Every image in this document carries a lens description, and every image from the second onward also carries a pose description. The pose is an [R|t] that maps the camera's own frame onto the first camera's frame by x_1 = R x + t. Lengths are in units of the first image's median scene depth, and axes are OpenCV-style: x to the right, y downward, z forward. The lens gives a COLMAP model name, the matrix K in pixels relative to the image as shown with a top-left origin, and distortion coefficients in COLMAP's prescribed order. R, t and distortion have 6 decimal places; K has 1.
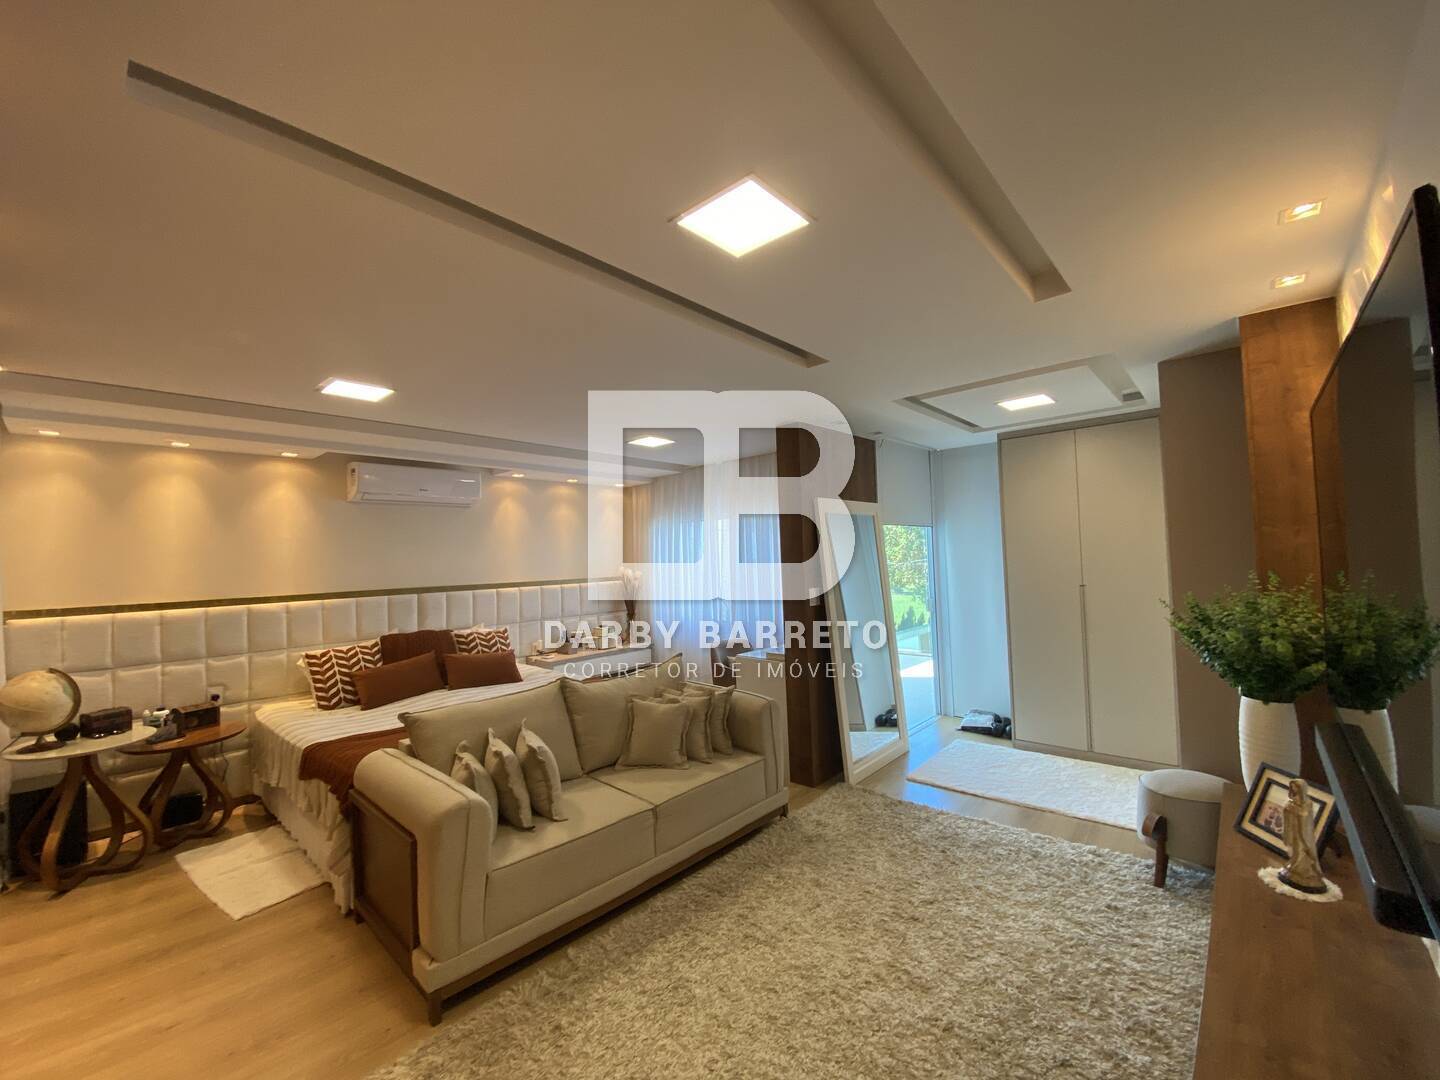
lens RADIAL K [[581.0, 0, 719.2], [0, 581.0, 535.6], [0, 0, 1]] dist [0.029135, -0.026776]
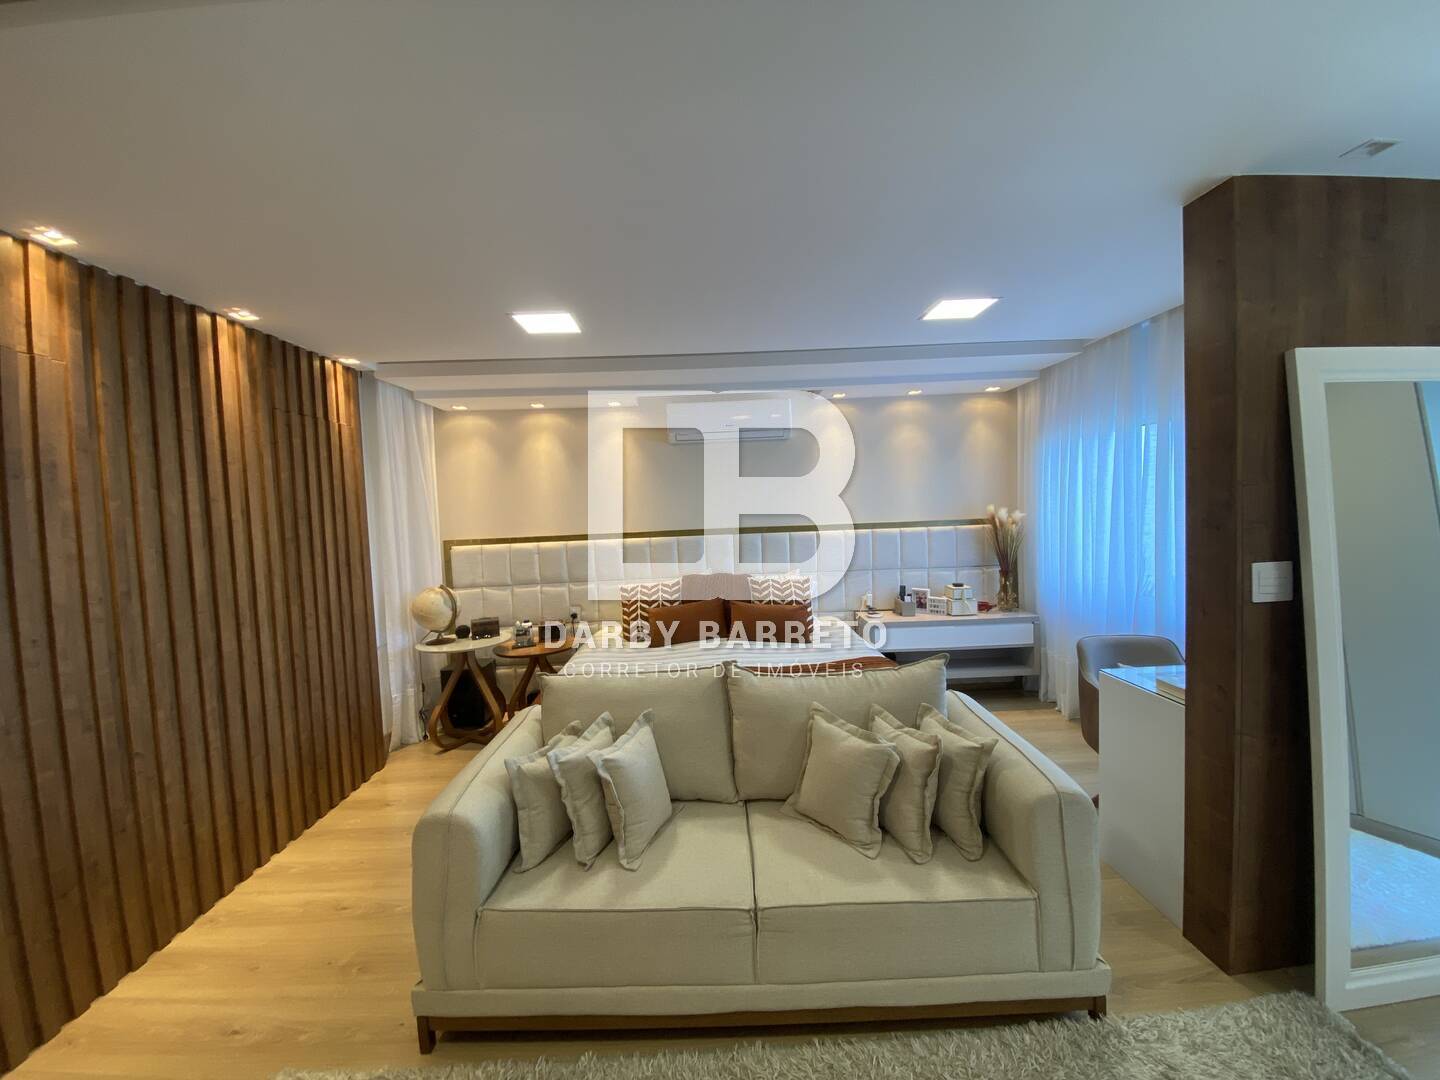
lens RADIAL K [[581.0, 0, 719.2], [0, 581.0, 535.6], [0, 0, 1]] dist [0.029135, -0.026776]
pose [[0.679745, 0.040564, -0.732326, 0.241559], [0.048215, 0.993838, 0.099803, 0.008565], [0.731862, -0.103149, 0.673601, 0.481947]]
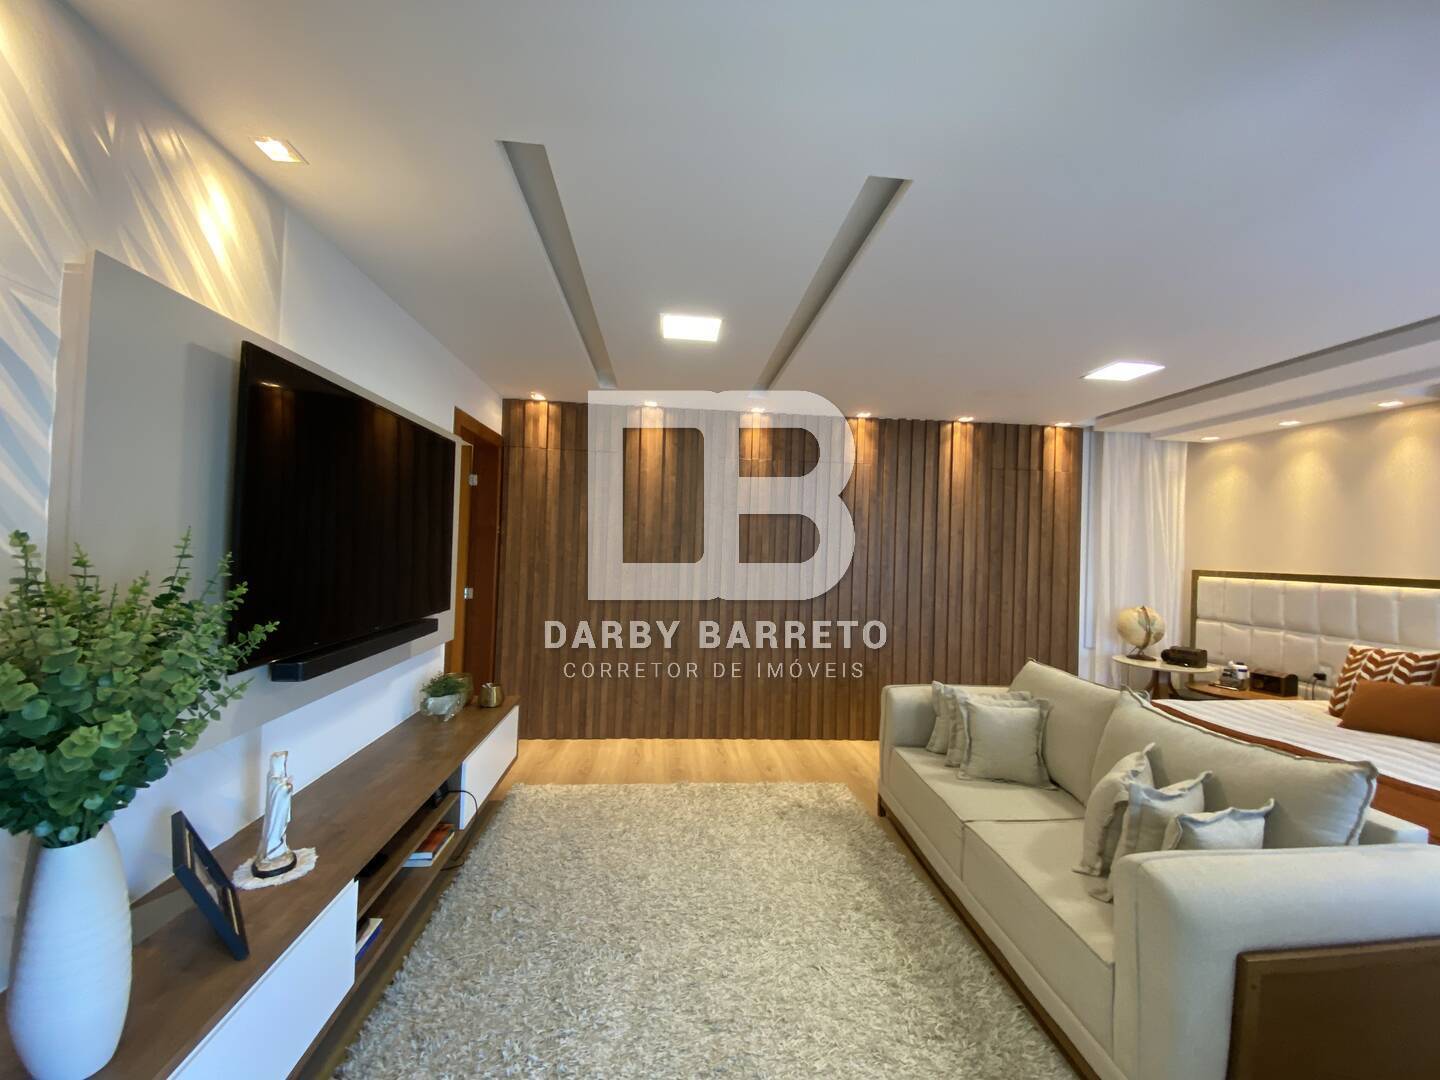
lens RADIAL K [[583.1, 0, 725.2], [0, 583.1, 540.0], [0, 0, 1]] dist [0.072807, -0.044186]
pose [[-0.677262, 0.003844, -0.735732, 0.606913], [0.020658, 0.999691, -0.013792, 0.050468], [0.735452, -0.024539, -0.677133, 1.075387]]
